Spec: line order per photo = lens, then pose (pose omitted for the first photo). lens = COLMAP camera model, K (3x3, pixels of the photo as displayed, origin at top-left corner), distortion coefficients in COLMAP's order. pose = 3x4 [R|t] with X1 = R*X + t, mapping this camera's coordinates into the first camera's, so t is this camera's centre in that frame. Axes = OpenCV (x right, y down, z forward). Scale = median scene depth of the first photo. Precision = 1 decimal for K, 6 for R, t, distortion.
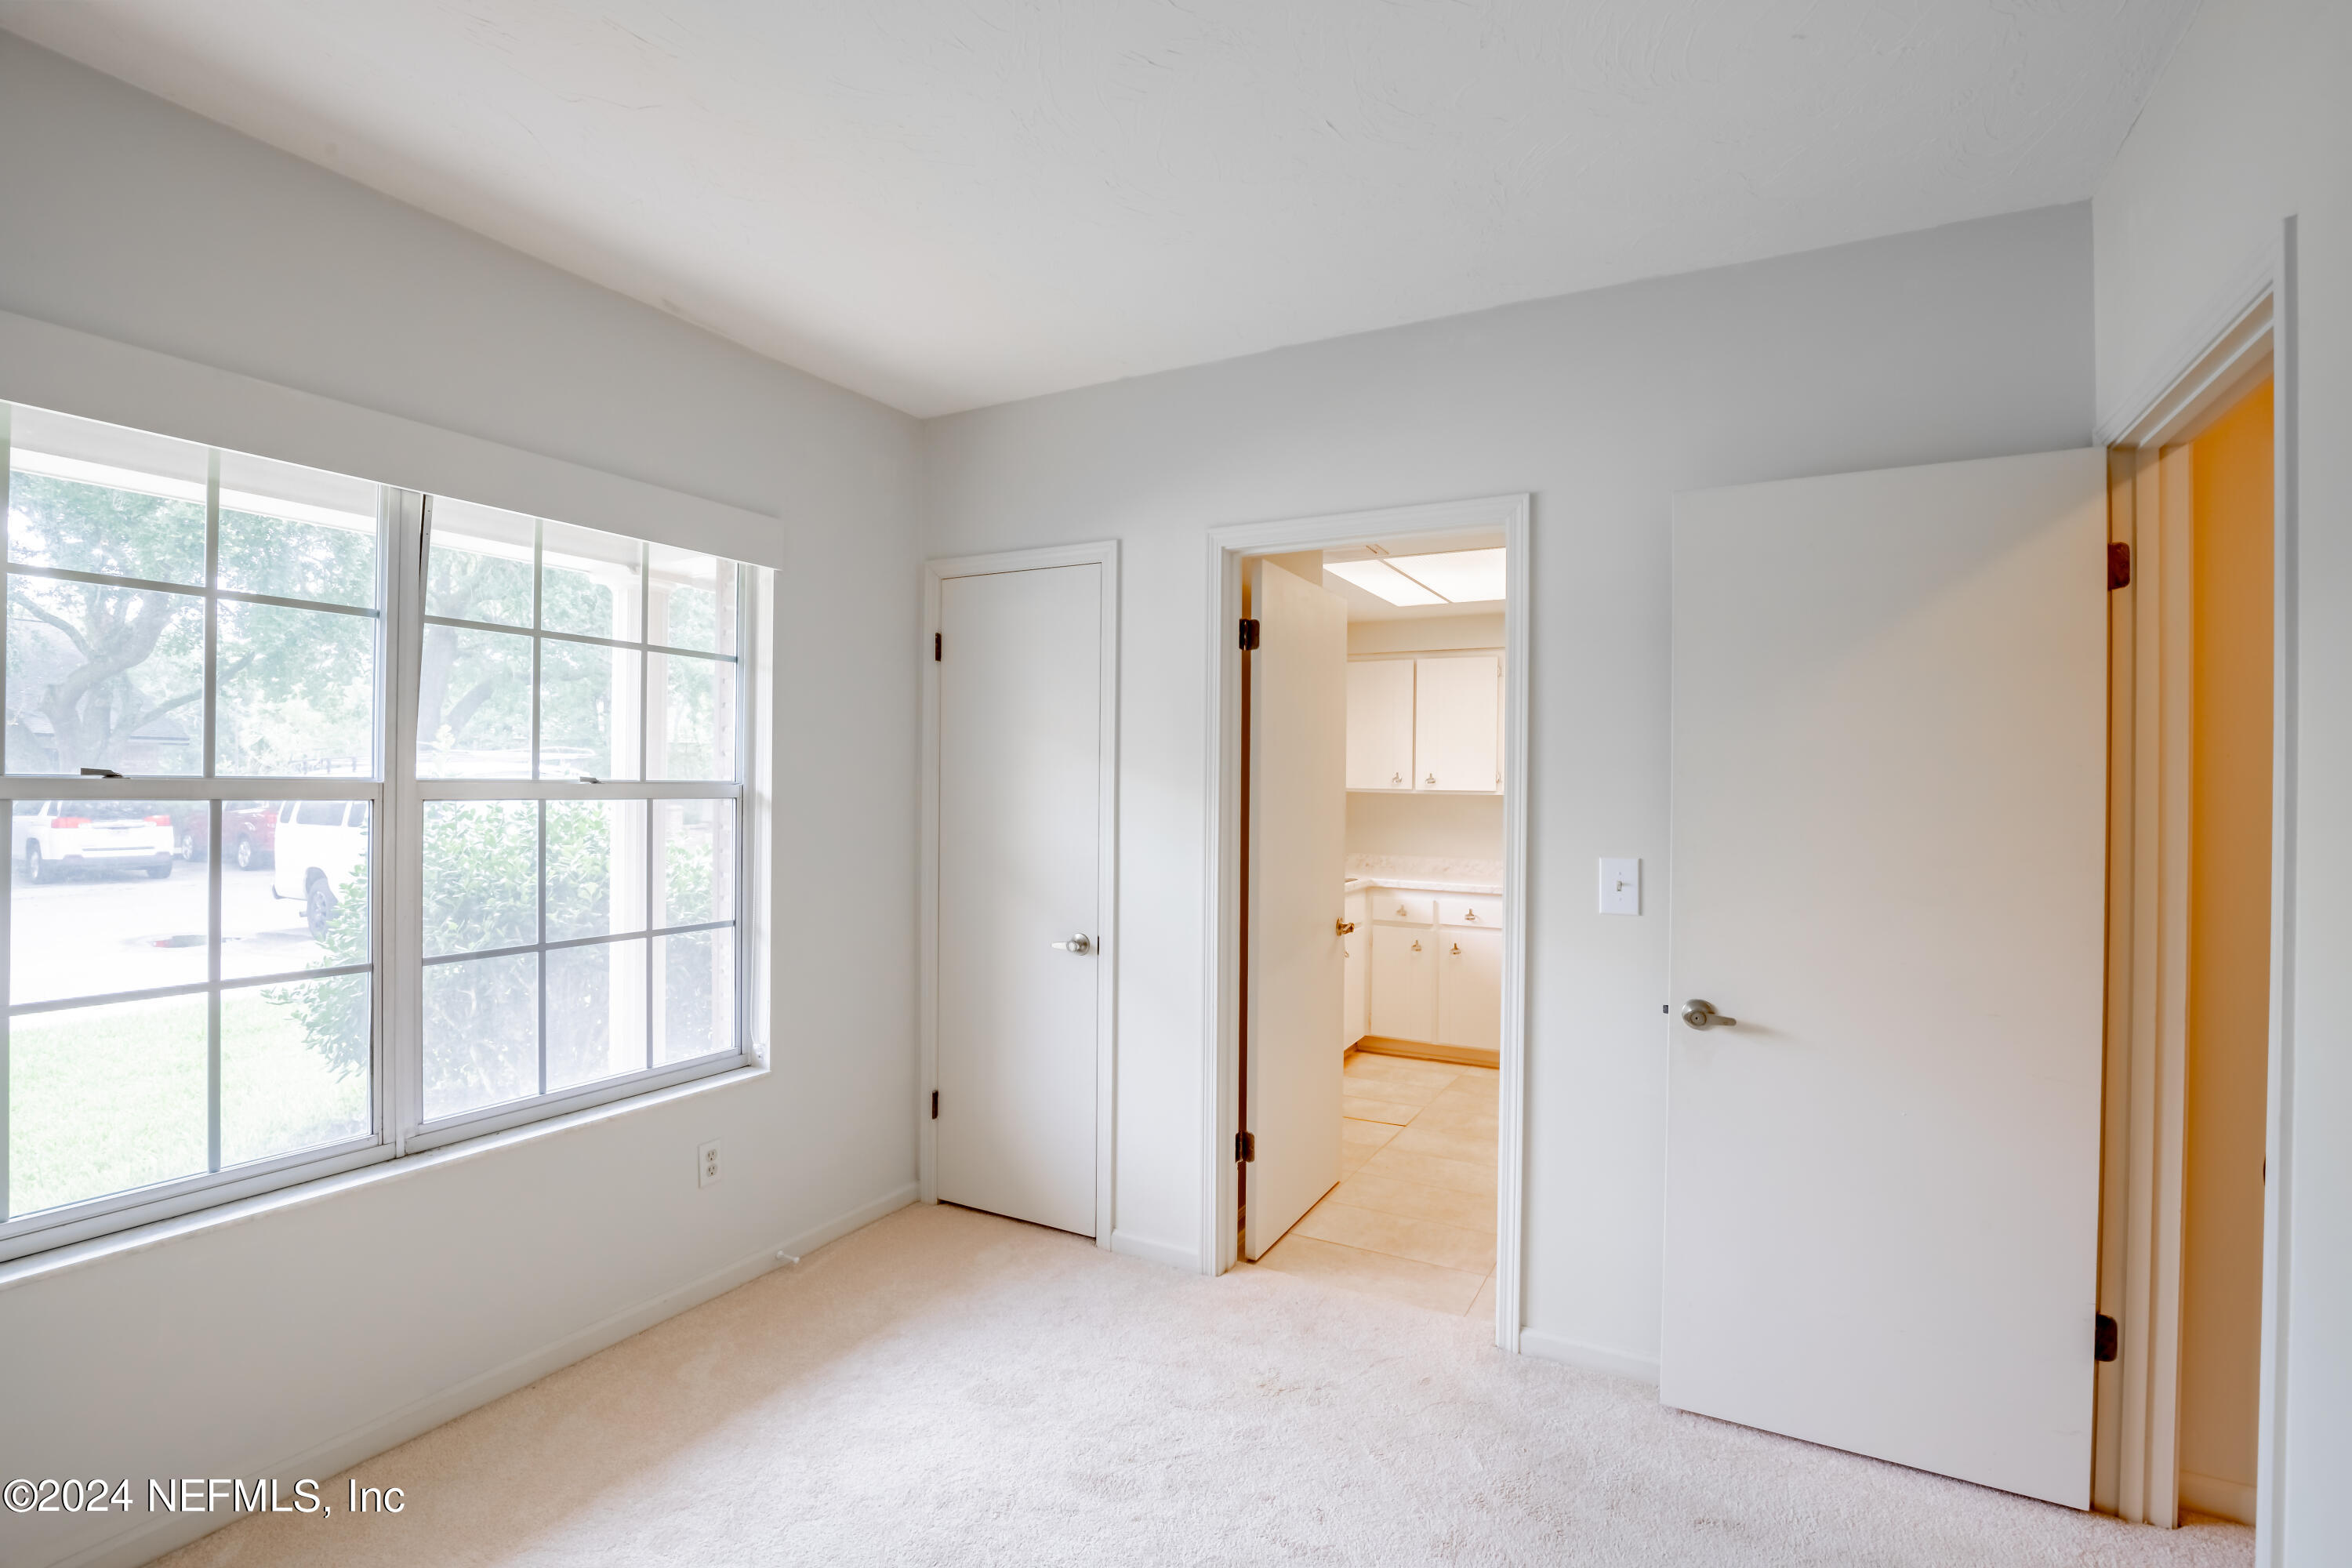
lens RADIAL K [[1084.0, 0, 1174.1], [0, 1084.0, 783.5], [0, 0, 1]] dist [-0.037955, 0.007853]
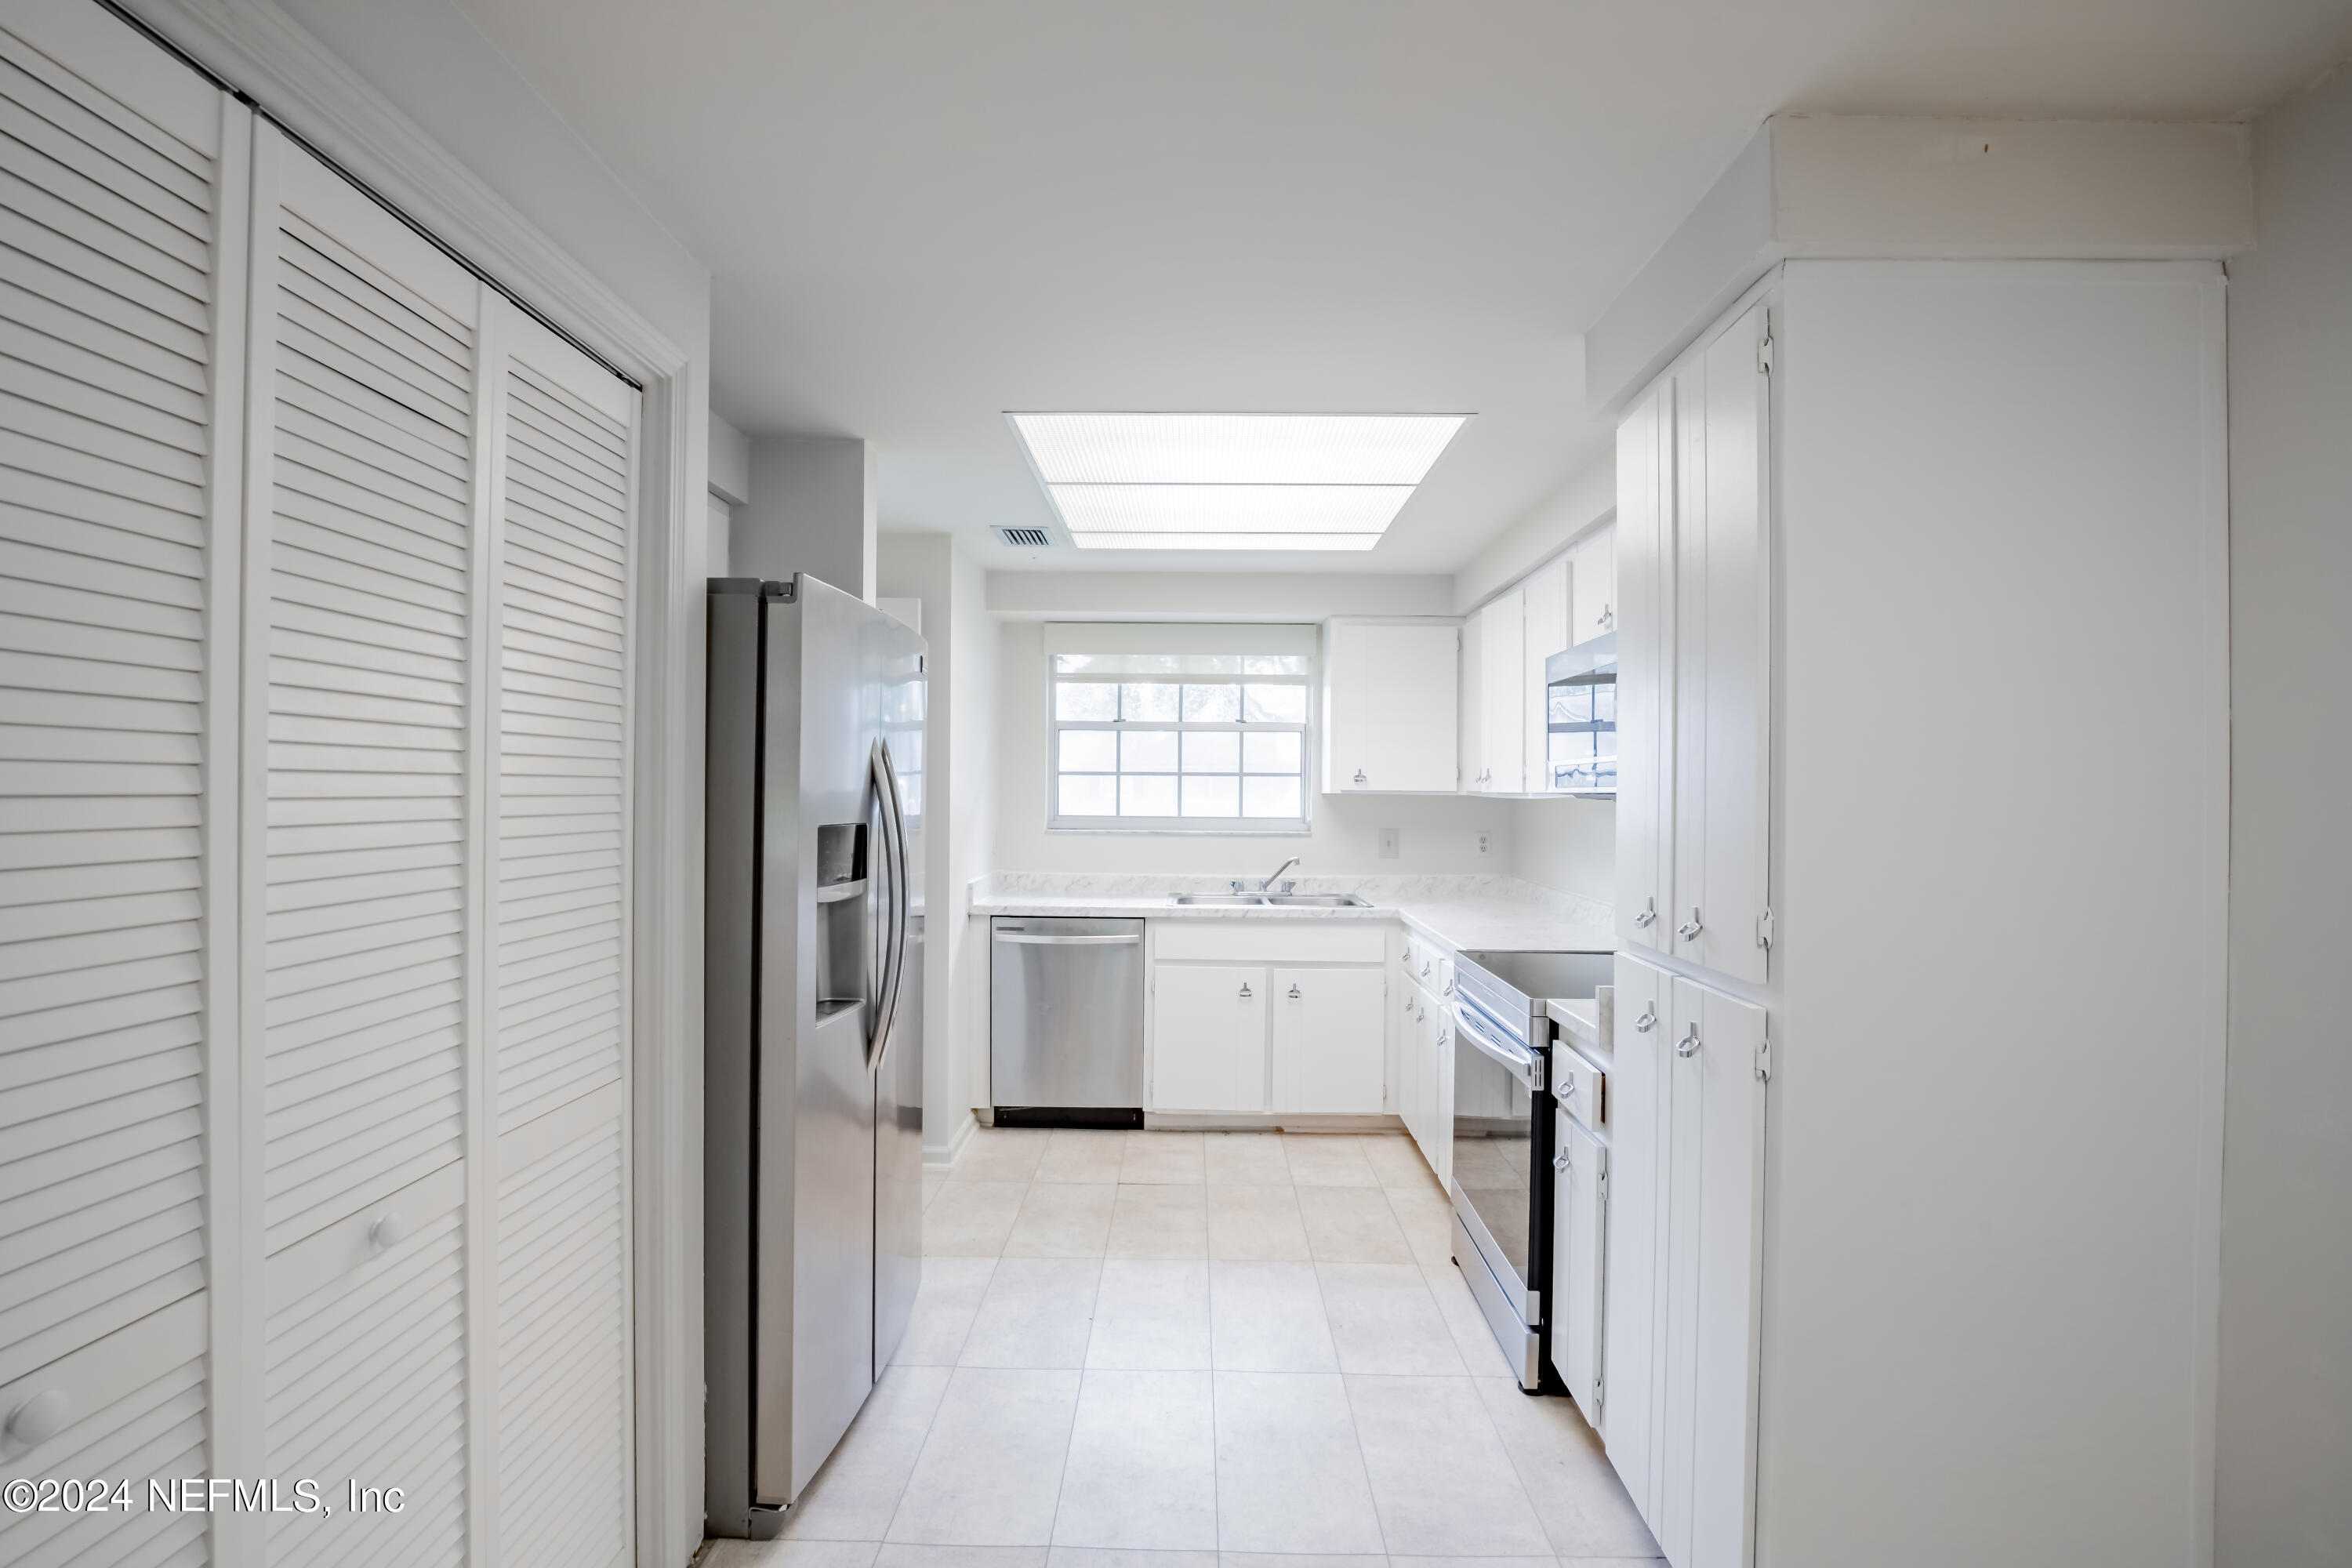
lens RADIAL K [[1084.0, 0, 1178.3], [0, 1084.0, 786.1], [0, 0, 1]] dist [-0.037955, 0.007853]
pose [[0.468891, -0.010302, -0.883196, 1.373108], [-0.002148, 0.999916, -0.012804, 0.021102], [0.883254, 0.007901, 0.468829, 0.887810]]
